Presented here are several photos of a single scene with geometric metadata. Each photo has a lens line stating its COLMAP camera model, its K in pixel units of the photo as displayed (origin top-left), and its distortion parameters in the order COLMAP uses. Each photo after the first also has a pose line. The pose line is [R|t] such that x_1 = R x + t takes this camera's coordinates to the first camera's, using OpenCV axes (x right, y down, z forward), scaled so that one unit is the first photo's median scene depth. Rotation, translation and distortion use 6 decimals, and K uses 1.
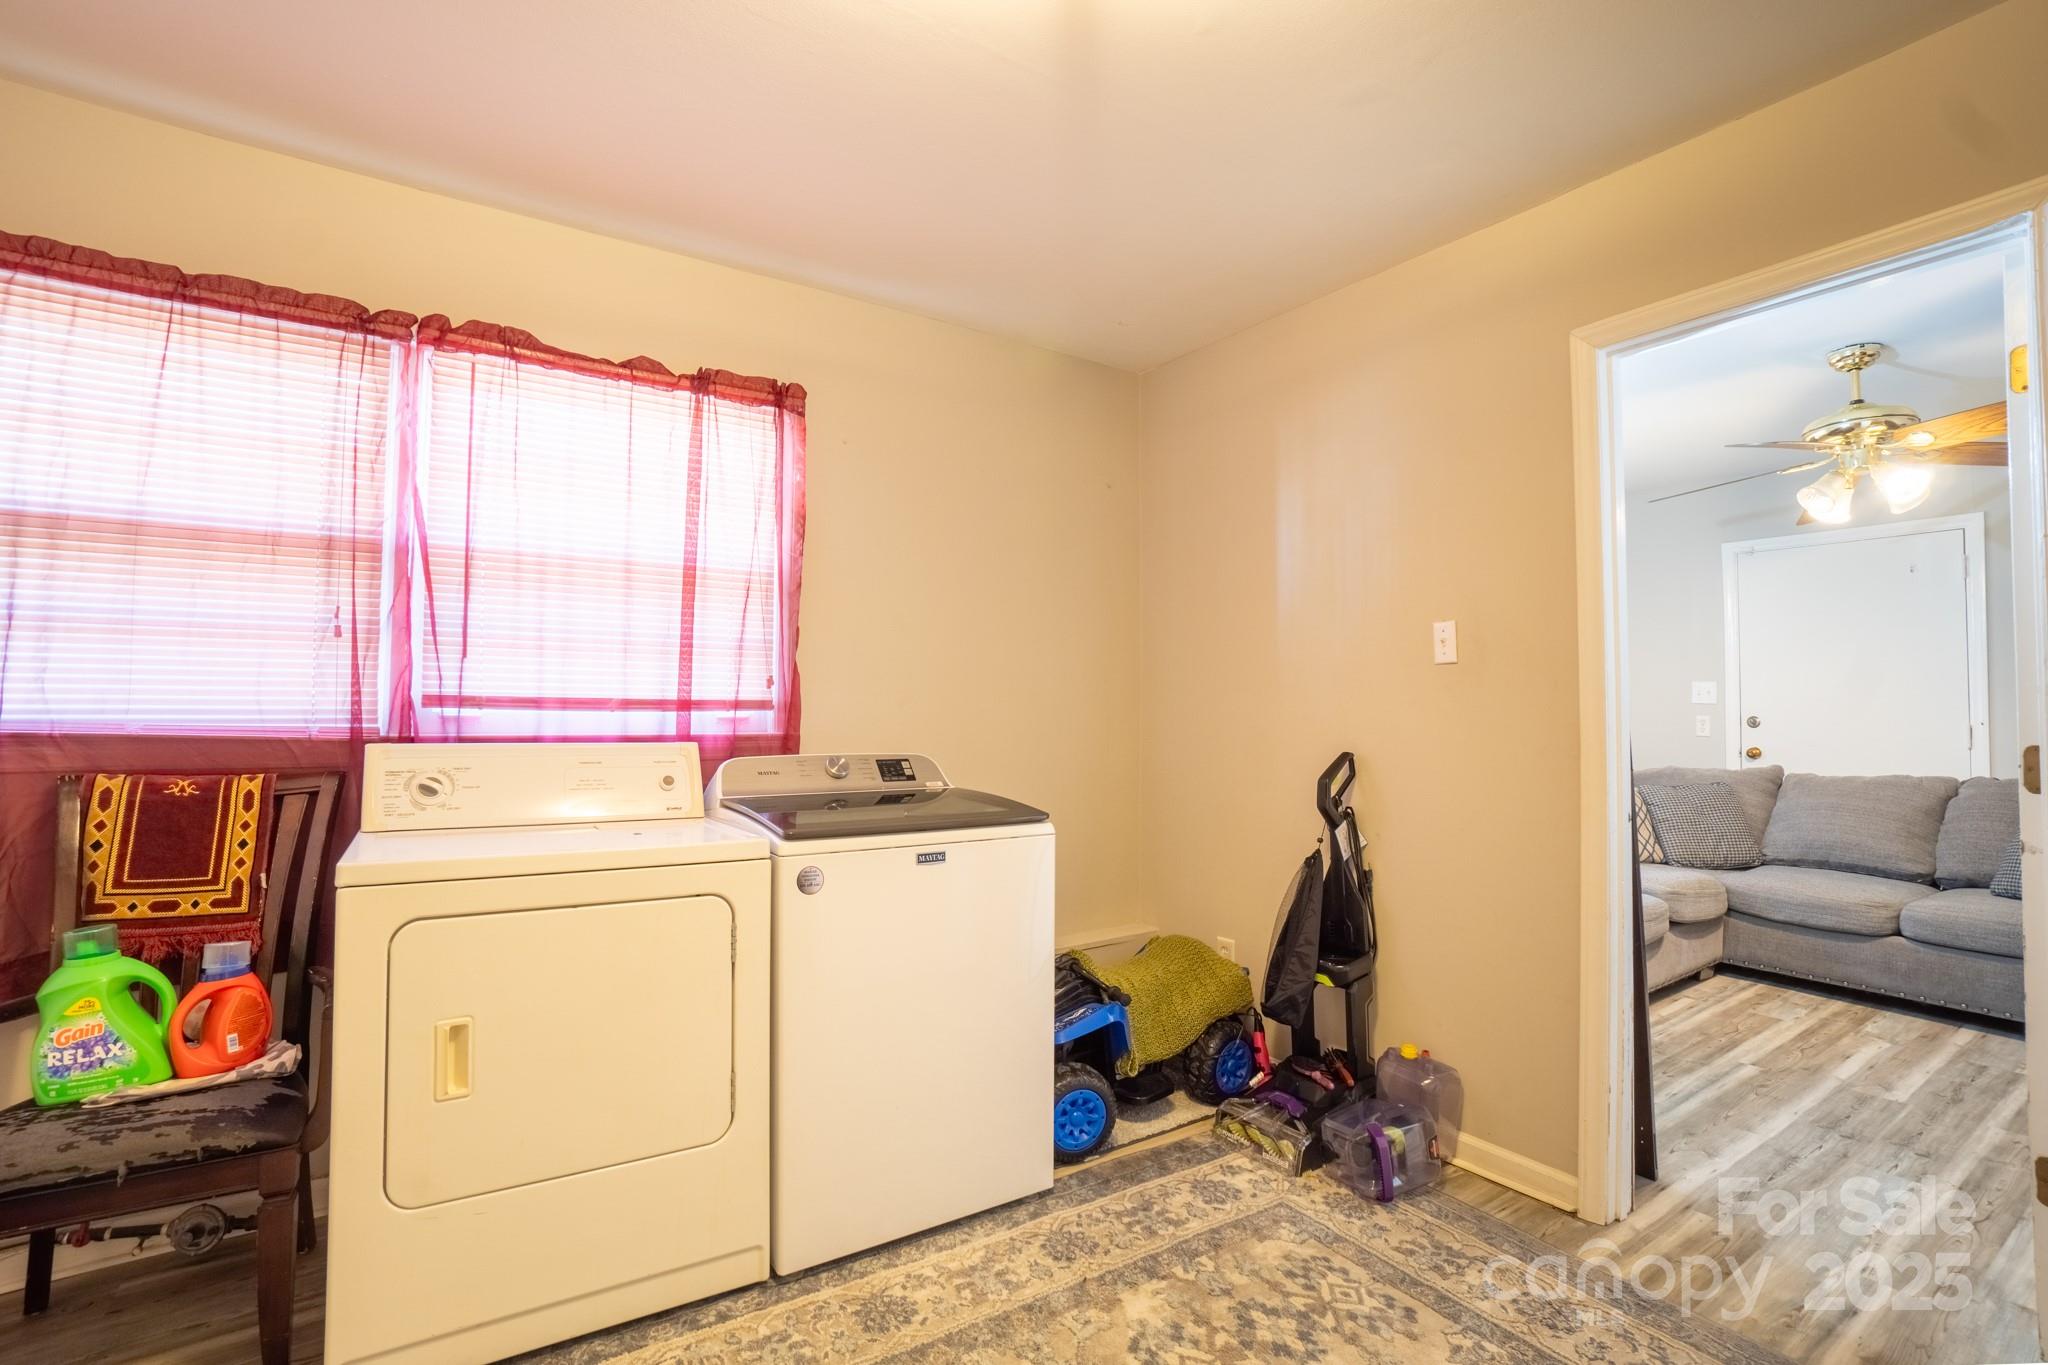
lens RADIAL K [[937.4, 0, 1048.4], [0, 937.4, 674.5], [0, 0, 1]] dist [-0.066636, 0.021723]
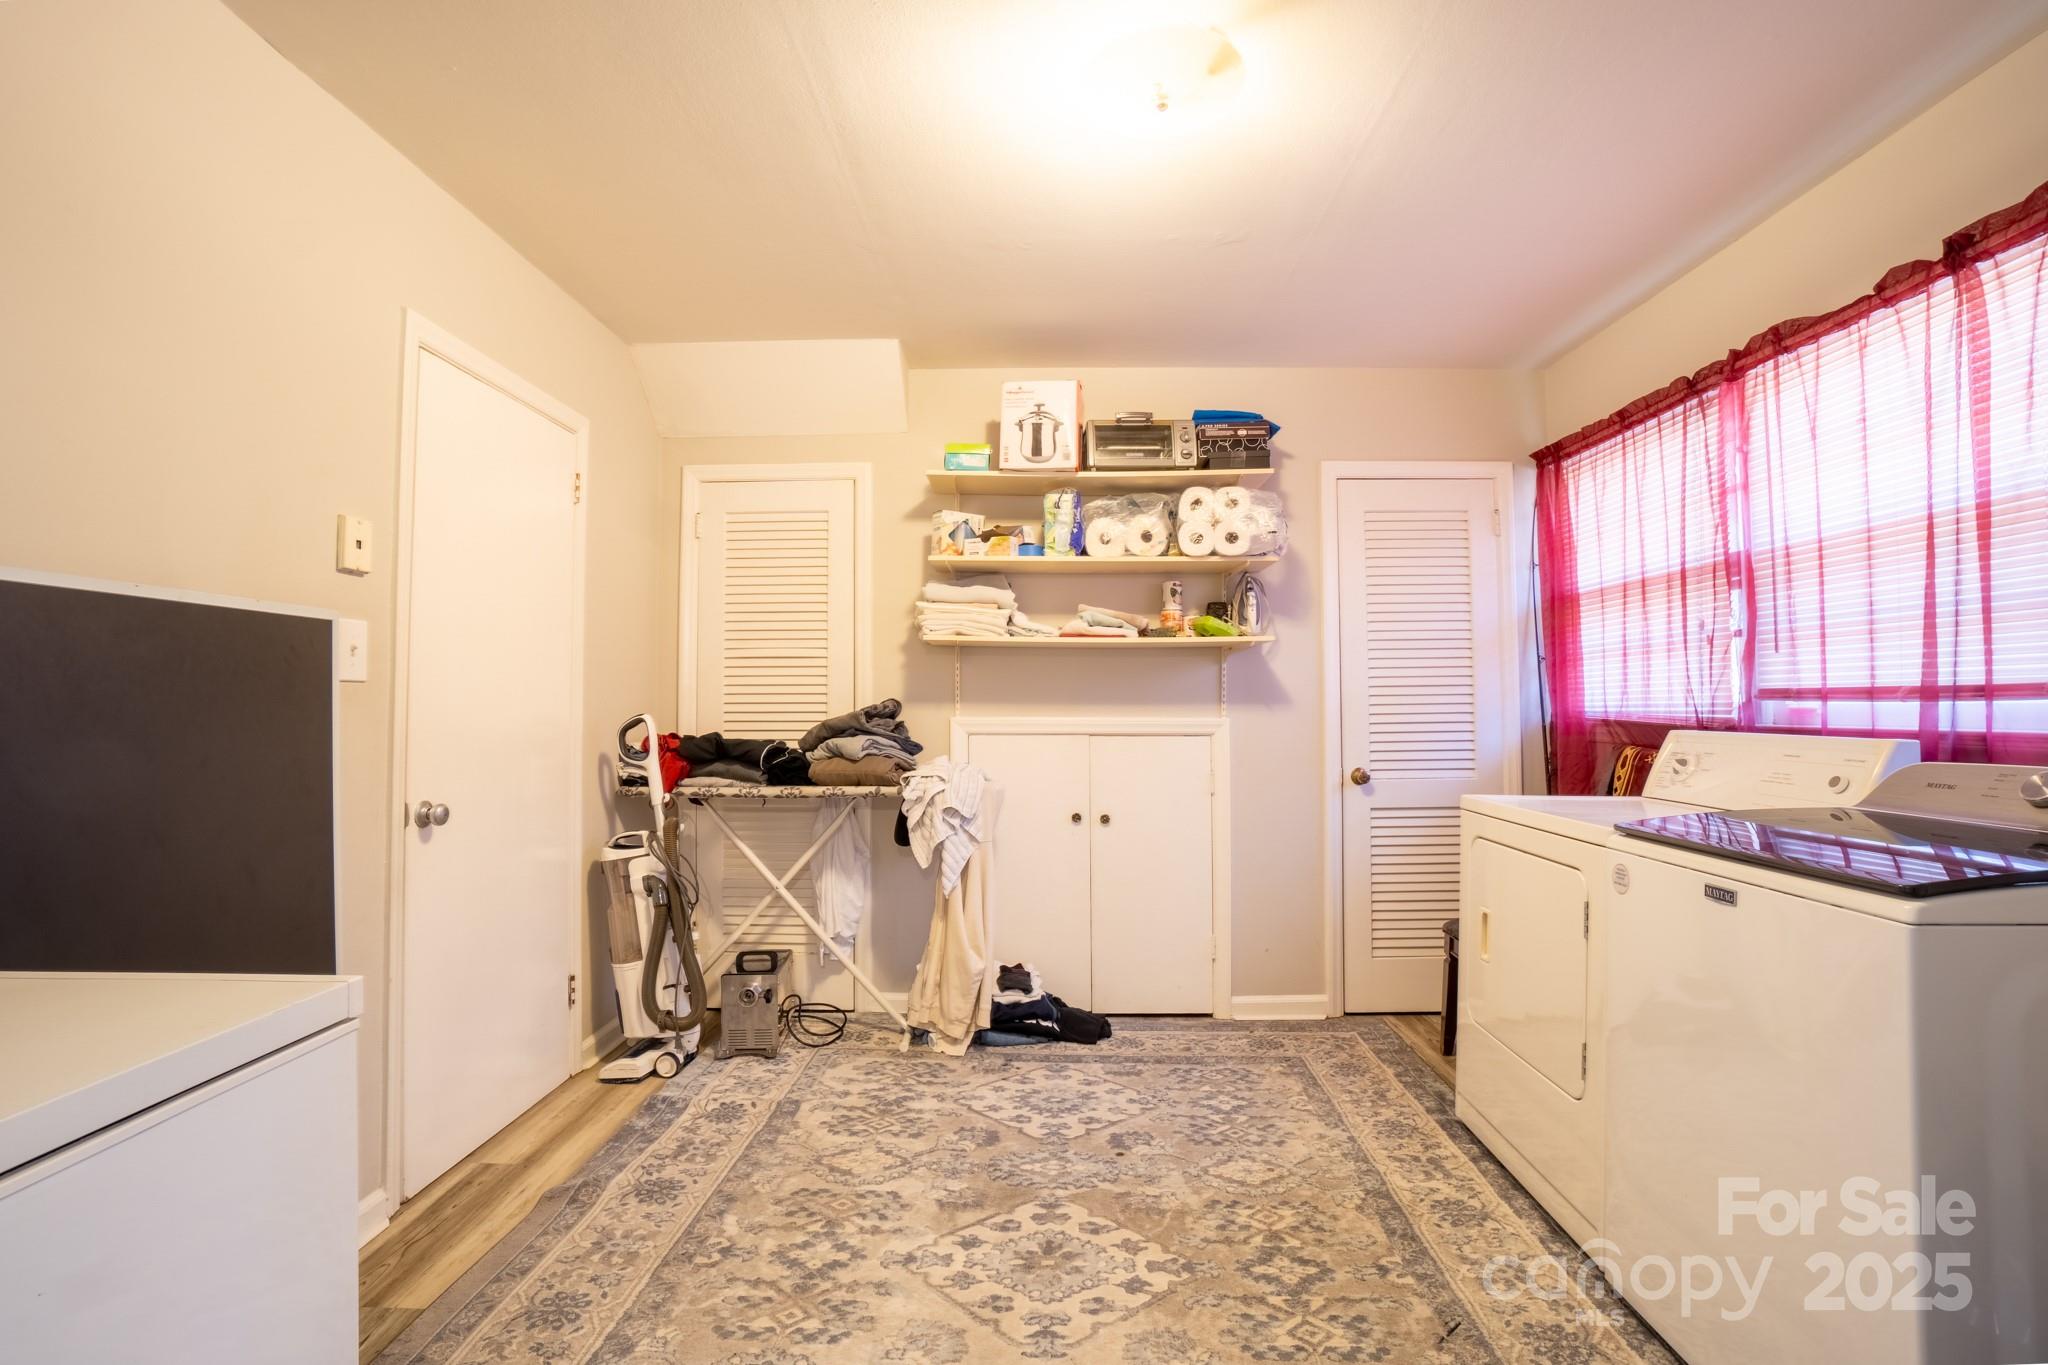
lens RADIAL K [[937.4, 0, 1048.4], [0, 937.4, 674.5], [0, 0, 1]] dist [-0.066636, 0.021723]
pose [[-0.594427, -0.027321, -0.803686, 0.681712], [0.032844, 0.997764, -0.058212, 0.039098], [0.803479, -0.060999, -0.592200, 0.907613]]
